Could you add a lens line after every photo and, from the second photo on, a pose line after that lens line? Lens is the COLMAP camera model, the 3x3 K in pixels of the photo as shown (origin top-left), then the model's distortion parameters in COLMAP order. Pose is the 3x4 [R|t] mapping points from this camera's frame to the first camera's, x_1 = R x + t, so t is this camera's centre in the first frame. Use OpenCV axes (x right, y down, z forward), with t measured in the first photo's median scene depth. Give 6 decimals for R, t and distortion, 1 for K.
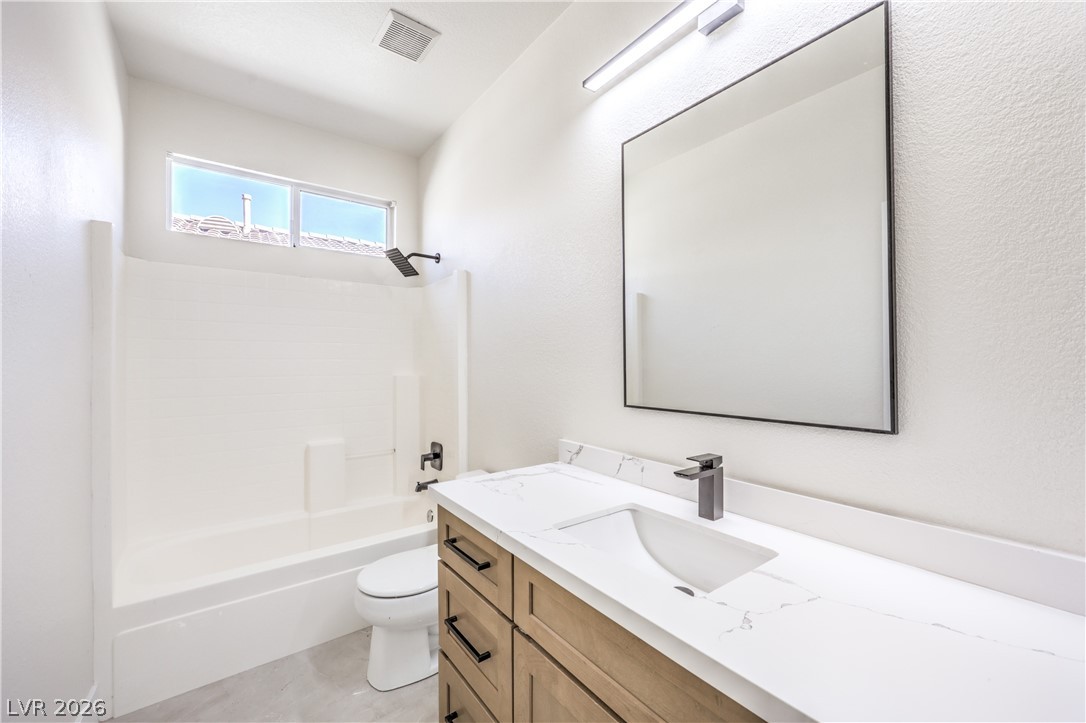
lens RADIAL K [[437.7, 0, 548.5], [0, 437.7, 358.9], [0, 0, 1]] dist [-0.004528, -0.000495]
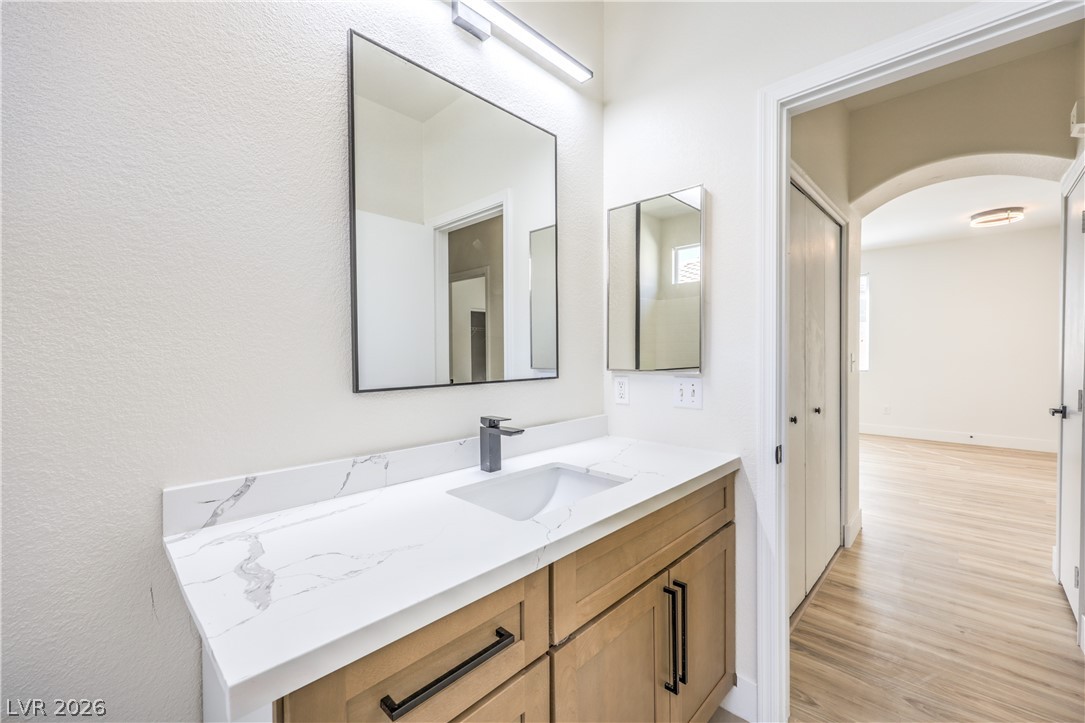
lens RADIAL K [[453.1, 0, 547.4], [0, 453.1, 359.1], [0, 0, 1]] dist [0.001633, 0.000587]
pose [[-0.179895, -0.008401, 0.983650, -0.649073], [-0.002191, 0.999964, 0.008140, 0.046334], [-0.983683, -0.000691, -0.179907, 0.839075]]
